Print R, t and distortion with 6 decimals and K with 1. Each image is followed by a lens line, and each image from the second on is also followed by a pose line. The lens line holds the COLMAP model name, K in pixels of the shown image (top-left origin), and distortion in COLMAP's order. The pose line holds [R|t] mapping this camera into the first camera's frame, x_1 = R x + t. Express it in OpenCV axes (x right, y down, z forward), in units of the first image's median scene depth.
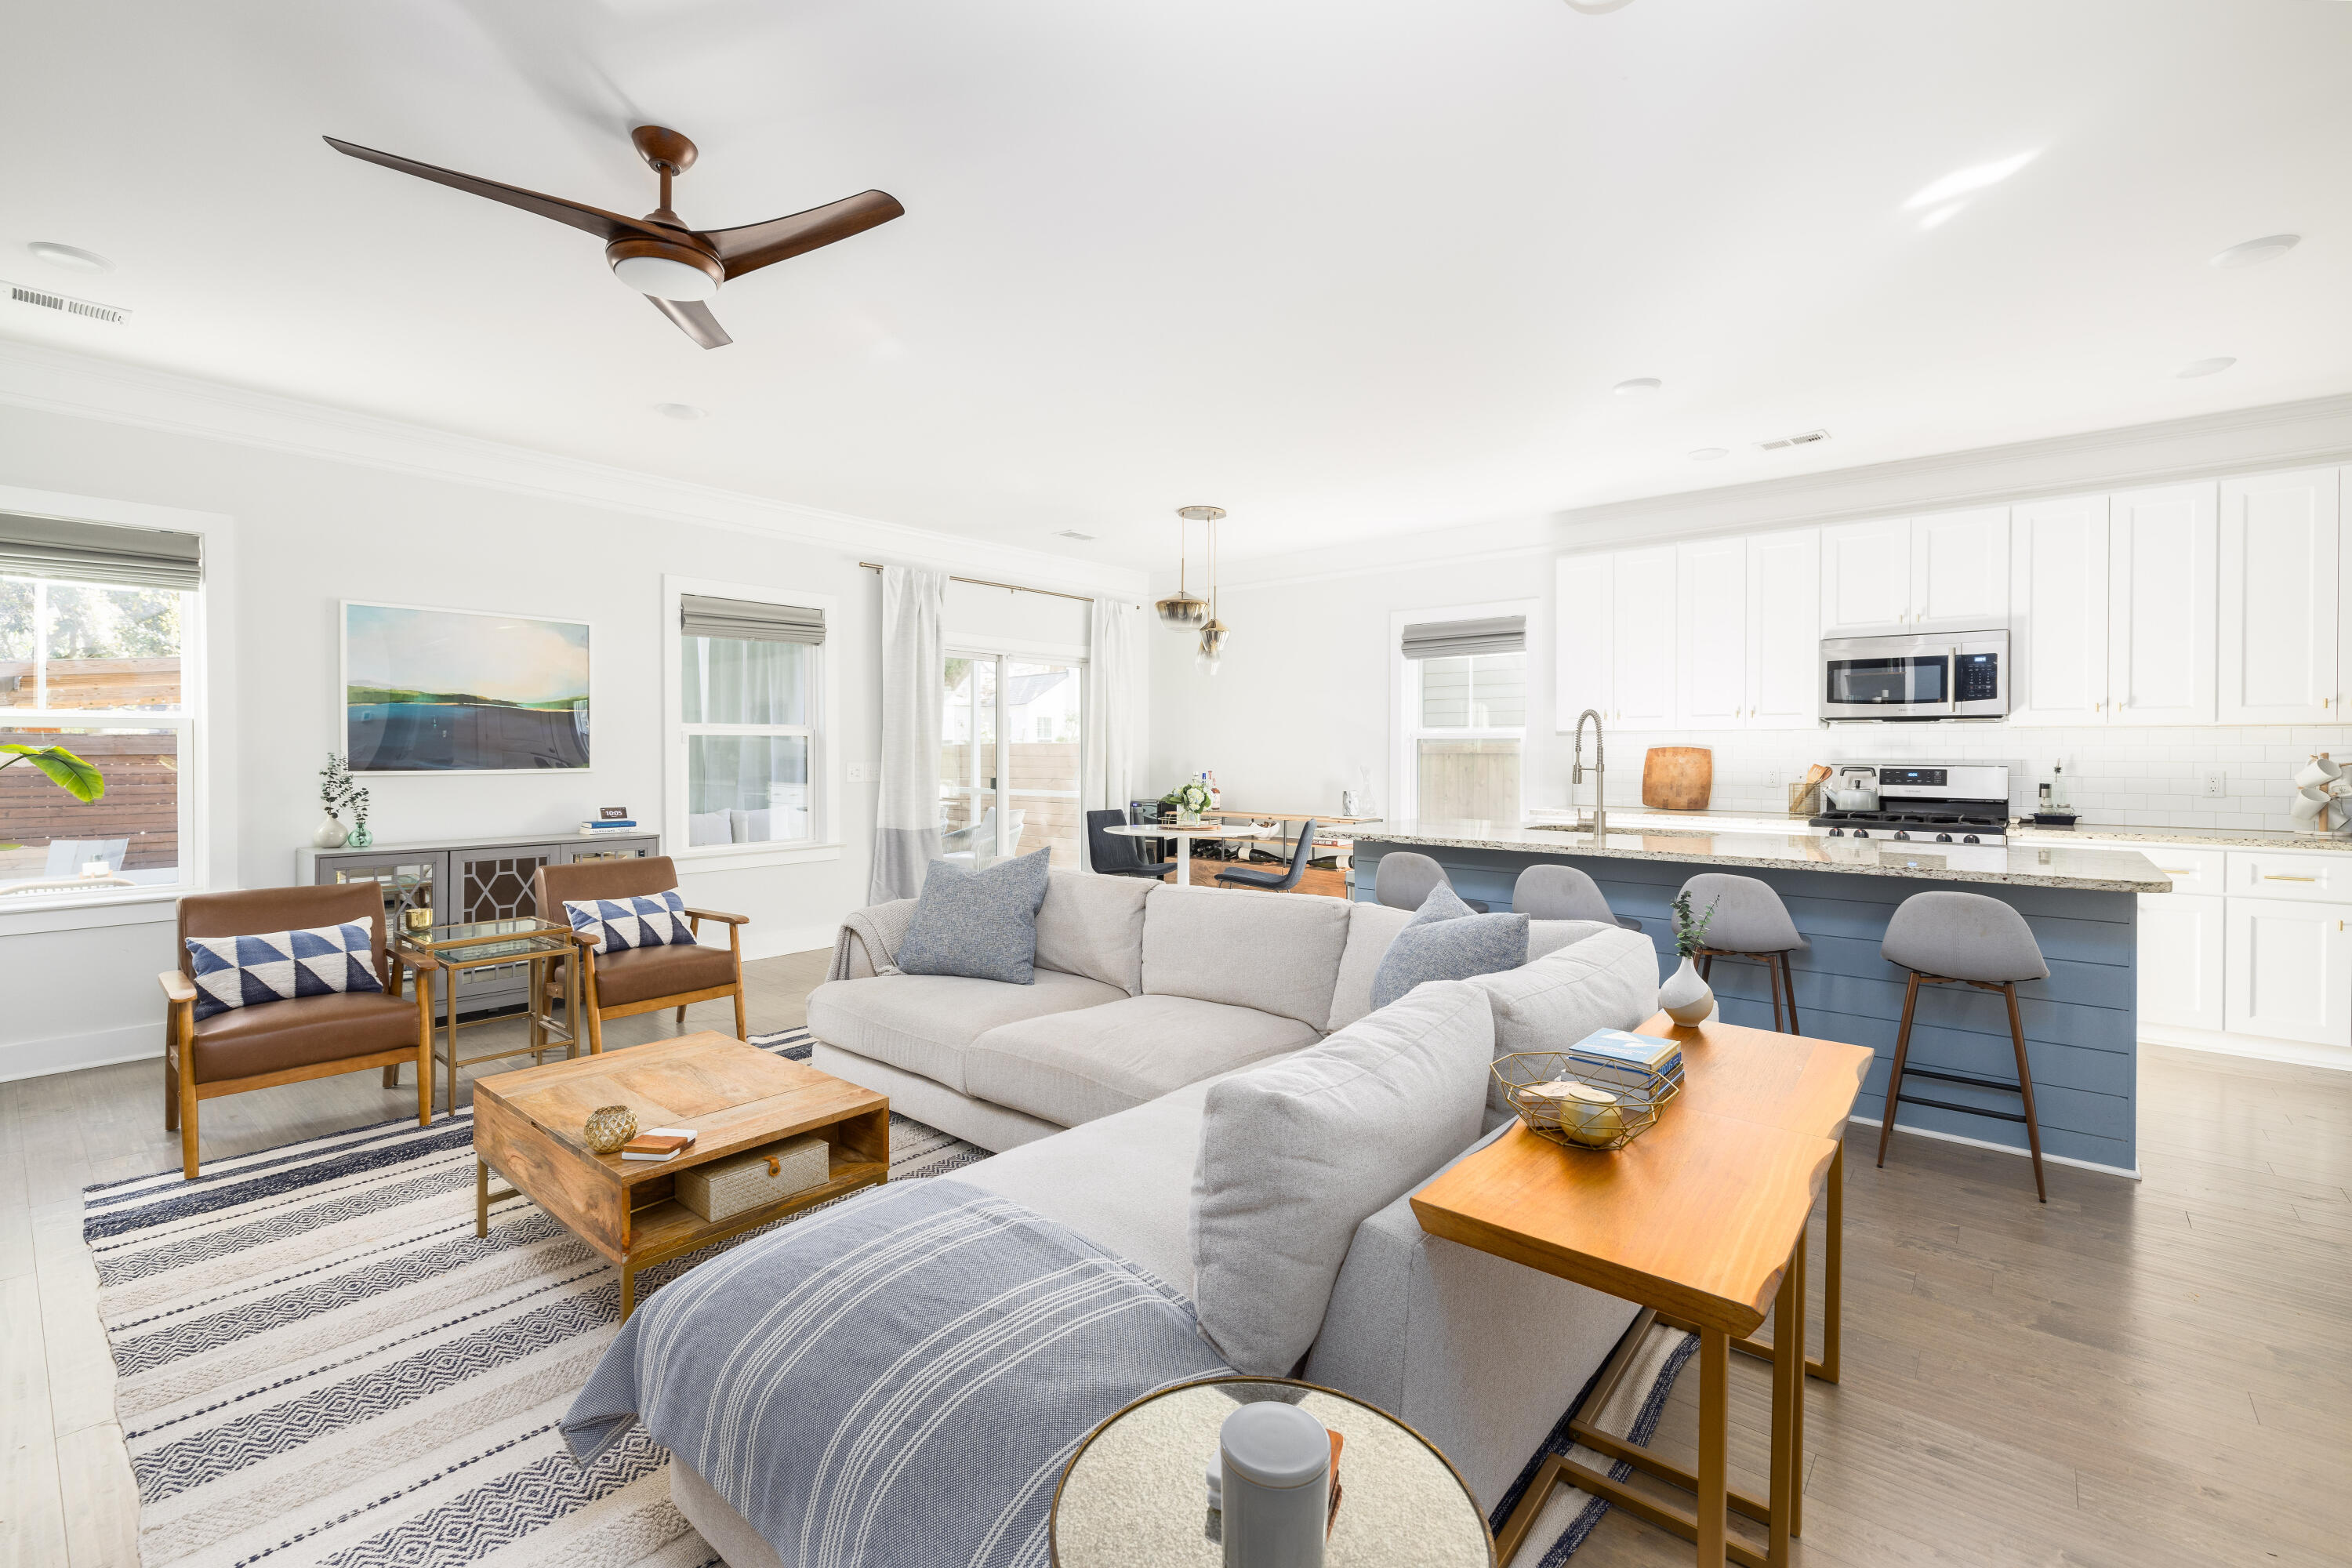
lens RADIAL K [[1013.4, 0, 1180.1], [0, 1013.4, 757.8], [0, 0, 1]] dist [0.002110, 0.000030]
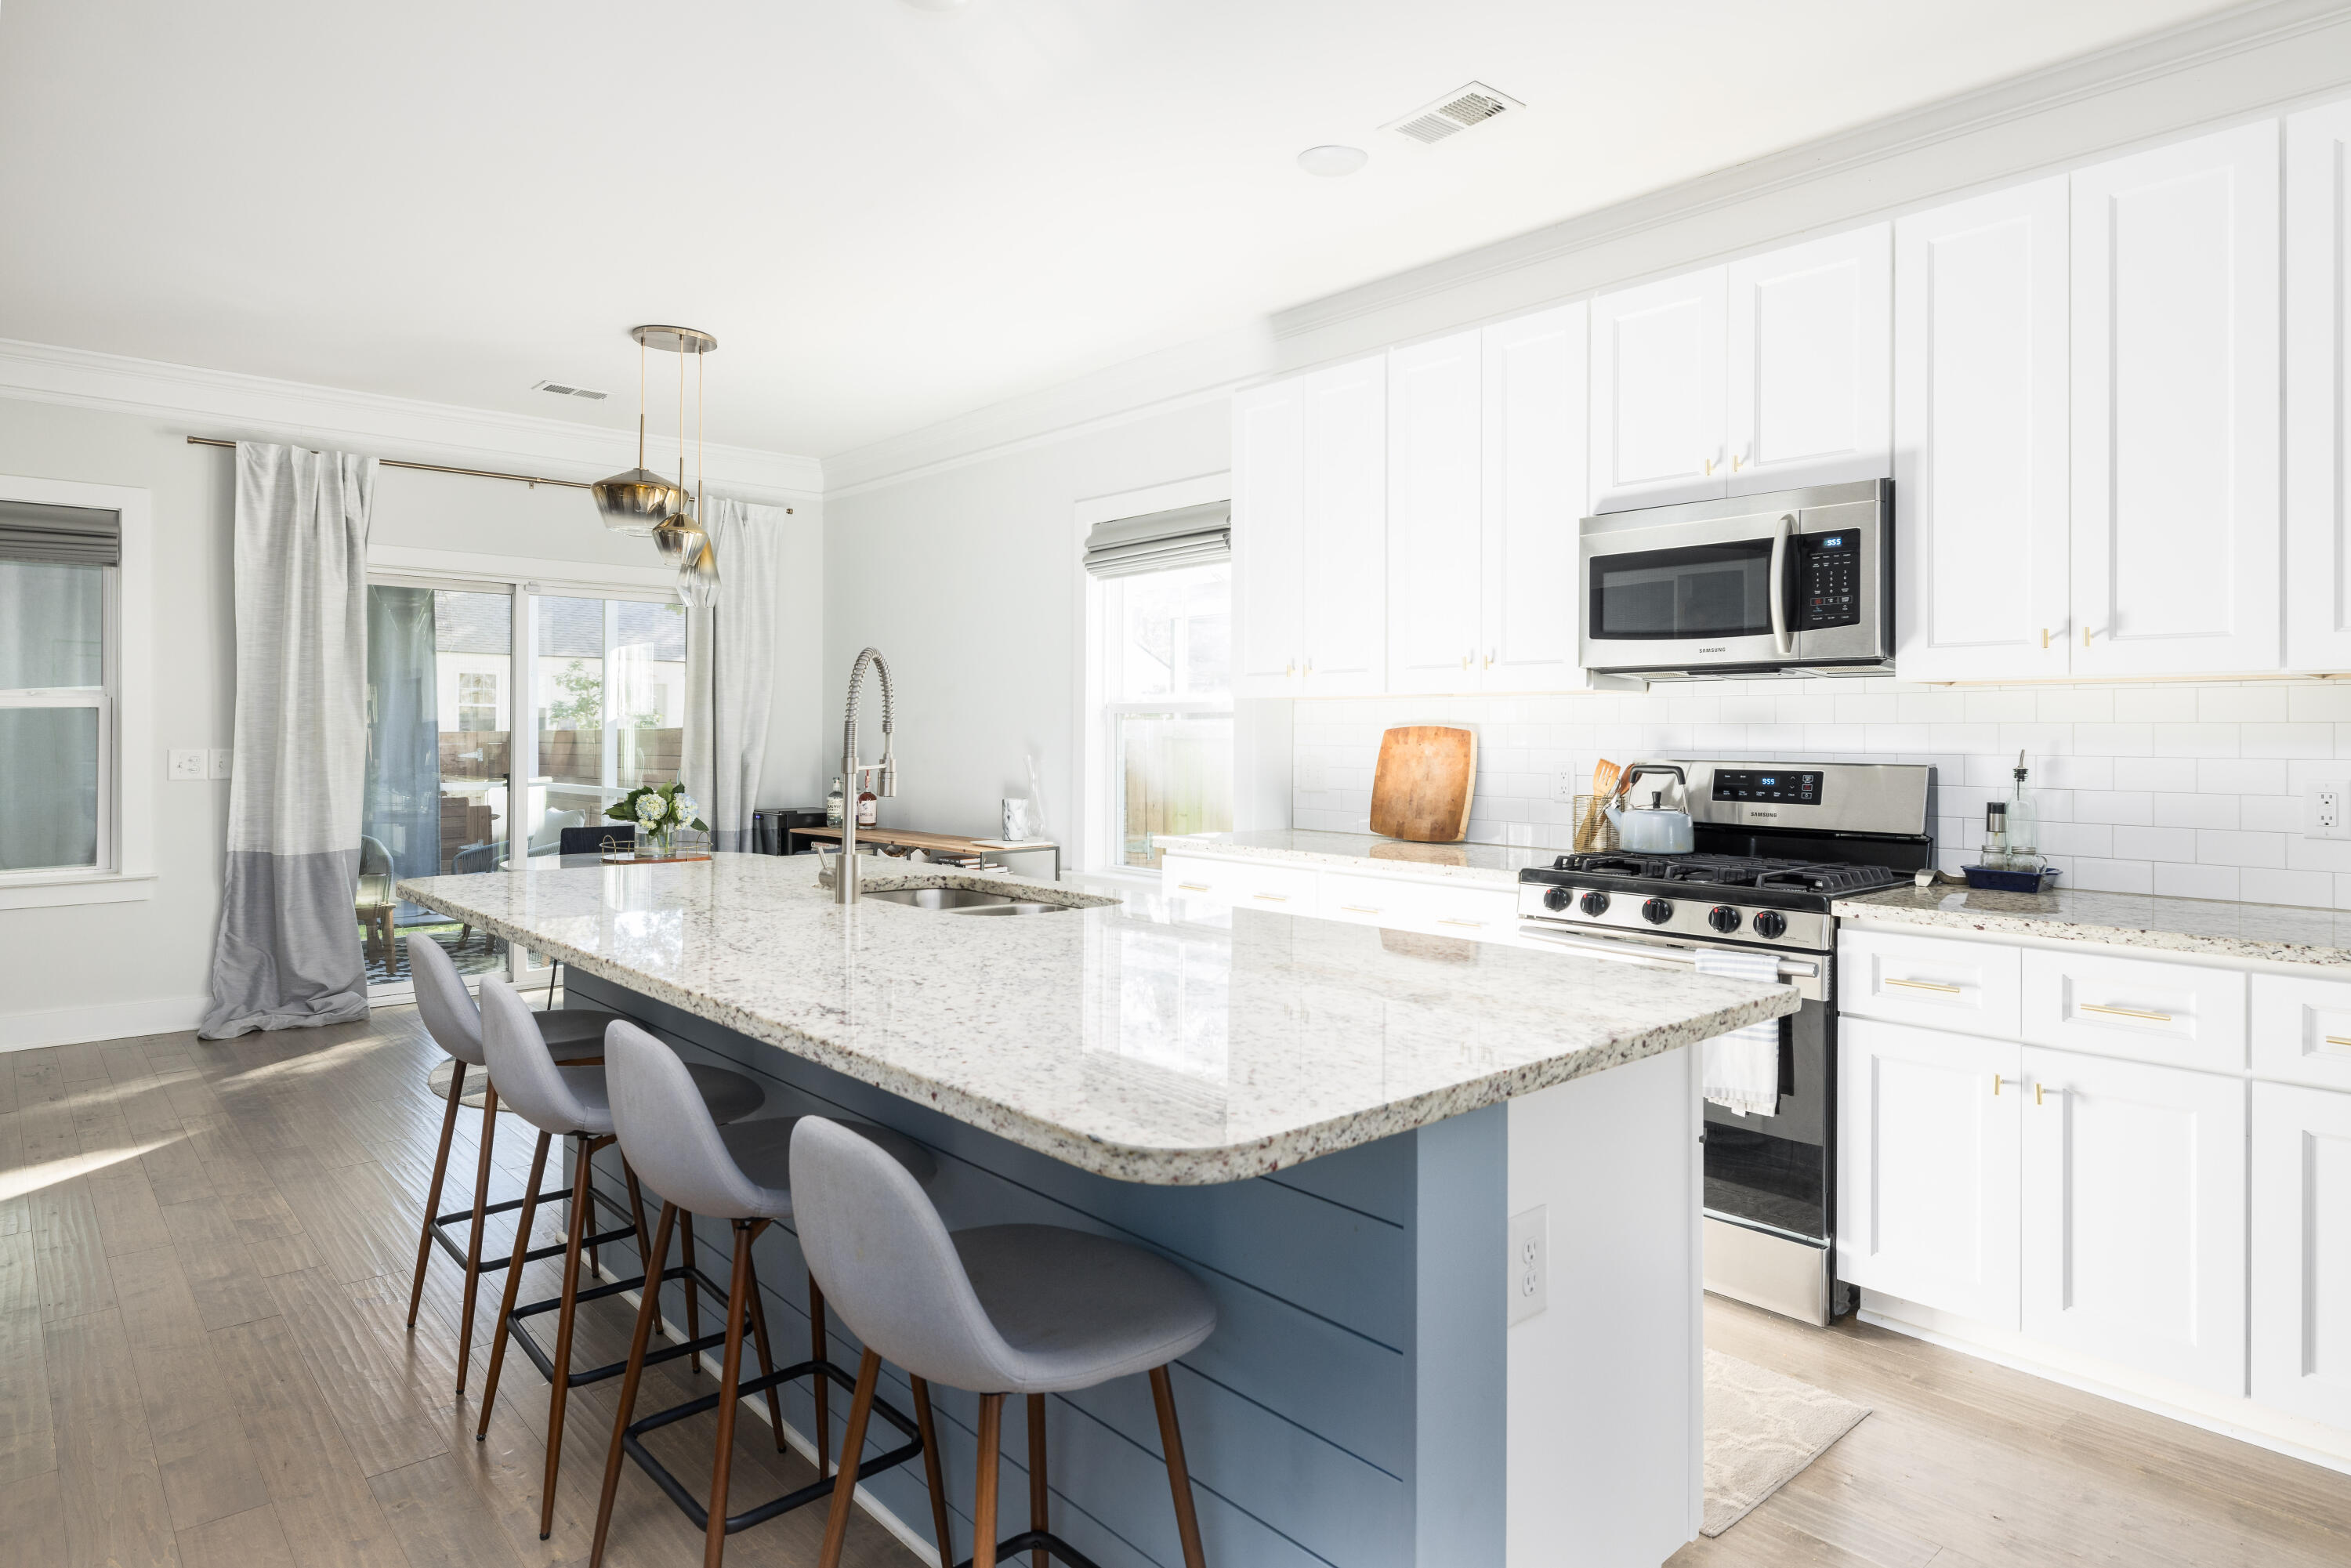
lens RADIAL K [[1350.7, 0, 1180.0], [0, 1350.7, 721.5], [0, 0, 1]] dist [-0.000054, 0.000901]
pose [[0.990308, 0.001467, -0.138883, 0.535243], [-0.003809, 0.999855, -0.016597, -0.000598], [0.138839, 0.016965, 0.990170, 0.305892]]
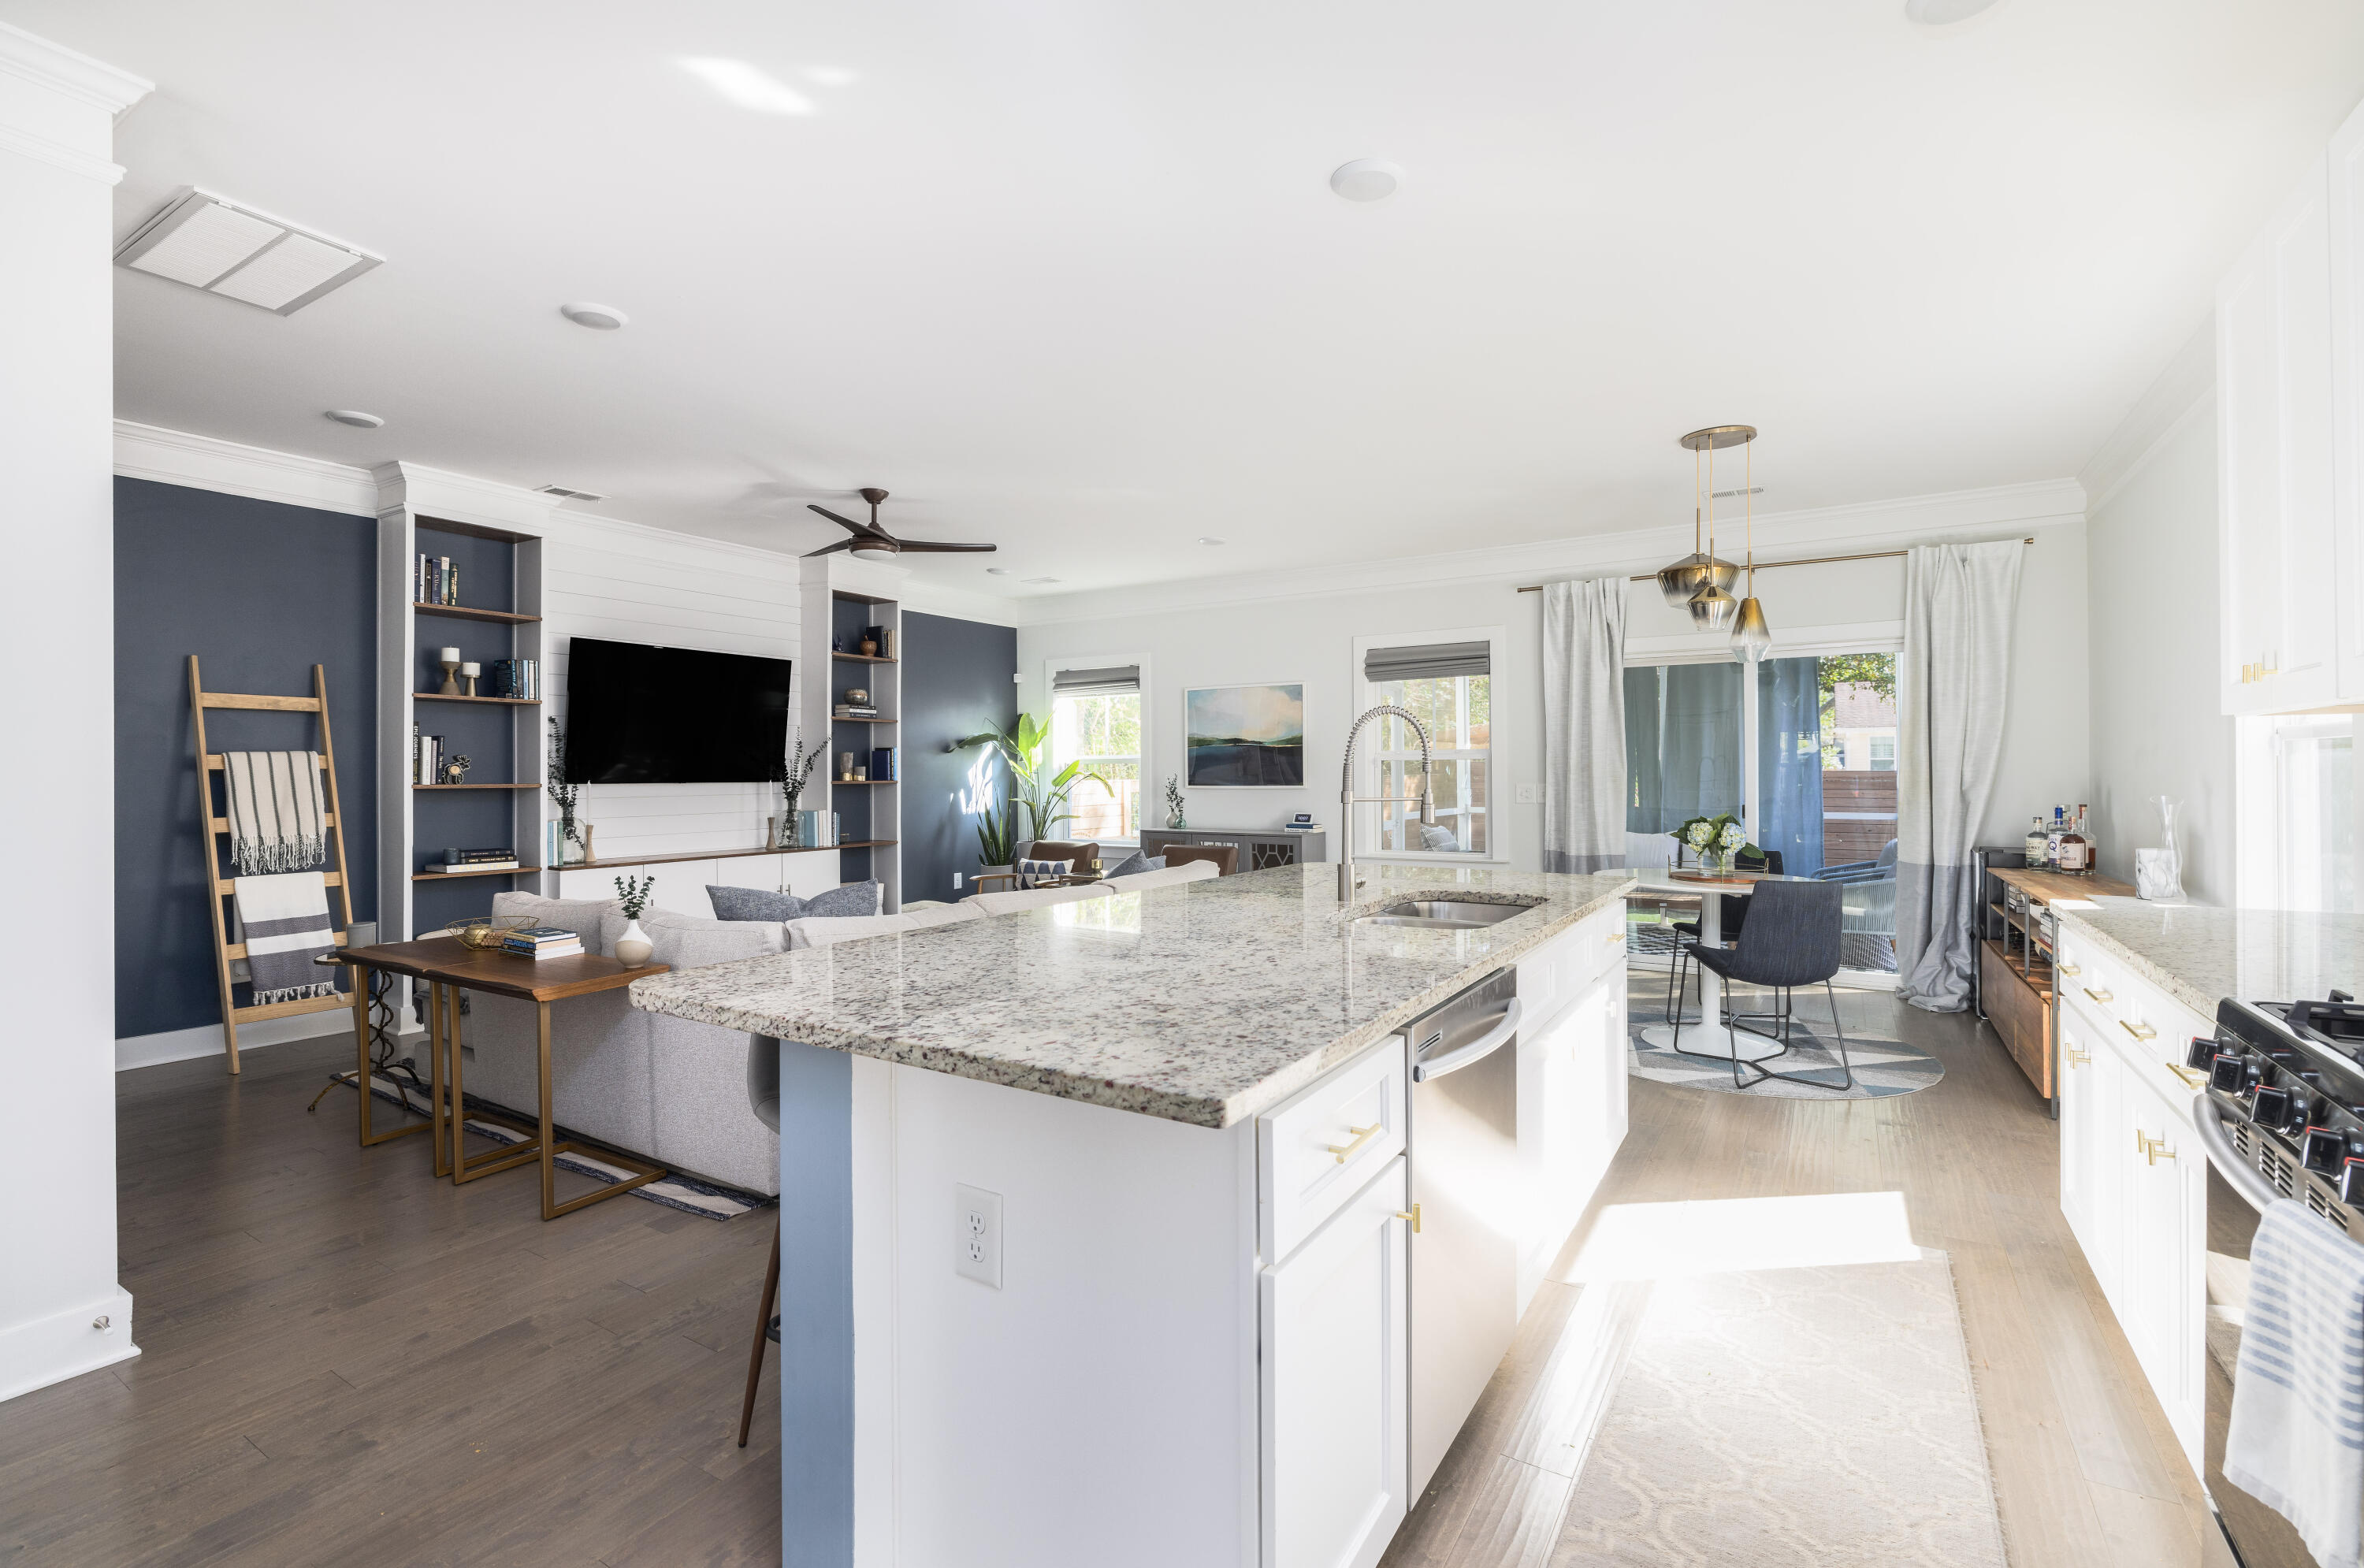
lens RADIAL K [[1032.3, 0, 1182.0], [0, 1032.3, 784.0], [0, 0, 1]] dist [0.000710, 0.000025]
pose [[0.135604, 0.007154, -0.990737, 0.851031], [-0.004745, 0.999967, 0.006571, 0.000285], [0.990752, 0.003810, 0.135634, 0.654674]]
